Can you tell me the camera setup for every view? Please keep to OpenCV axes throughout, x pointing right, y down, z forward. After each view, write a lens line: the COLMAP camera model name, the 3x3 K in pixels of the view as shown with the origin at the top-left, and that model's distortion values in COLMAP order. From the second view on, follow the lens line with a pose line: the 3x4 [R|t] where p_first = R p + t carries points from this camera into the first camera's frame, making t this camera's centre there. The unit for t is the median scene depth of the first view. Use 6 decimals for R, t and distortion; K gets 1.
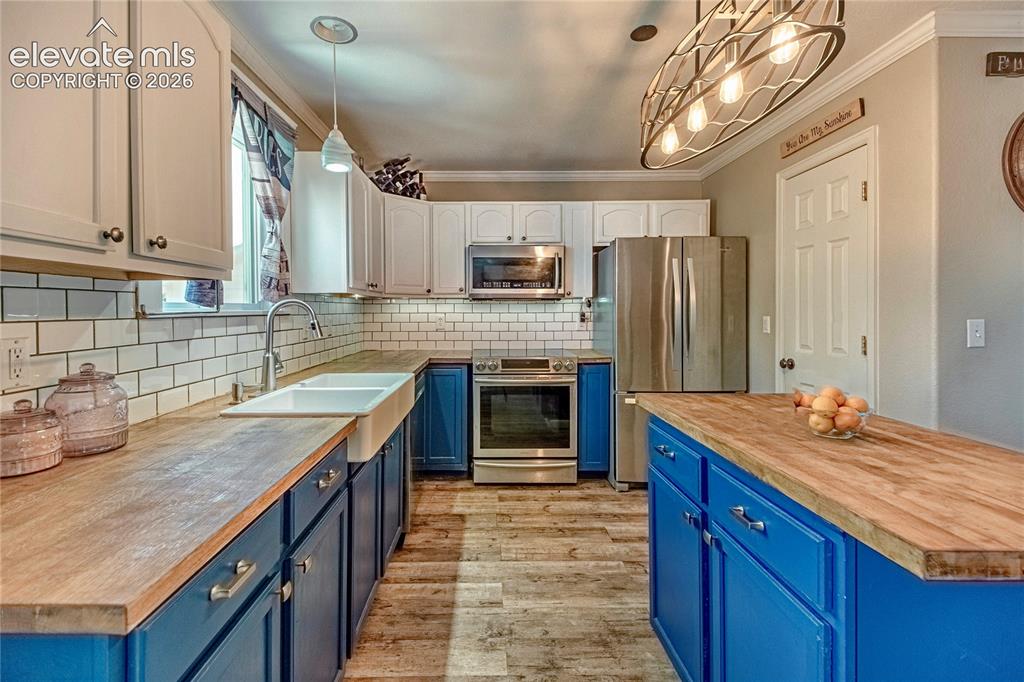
lens RADIAL K [[452.4, 0, 512.0], [0, 452.4, 341.0], [0, 0, 1]] dist [0.015511, -0.000191]
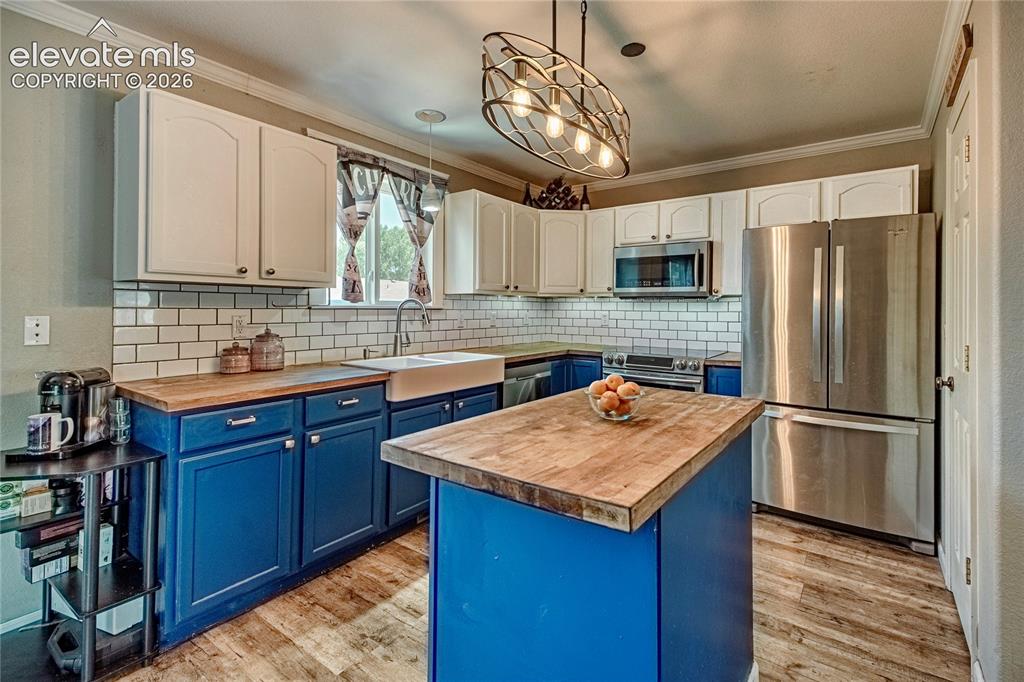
lens RADIAL K [[449.1, 0, 512.0], [0, 449.1, 341.0], [0, 0, 1]] dist [0.000490, -0.000024]
pose [[0.800606, 0.053042, -0.596839, 0.363028], [-0.051412, 0.998482, 0.019772, 0.001623], [0.596982, 0.014854, 0.802117, 0.001871]]
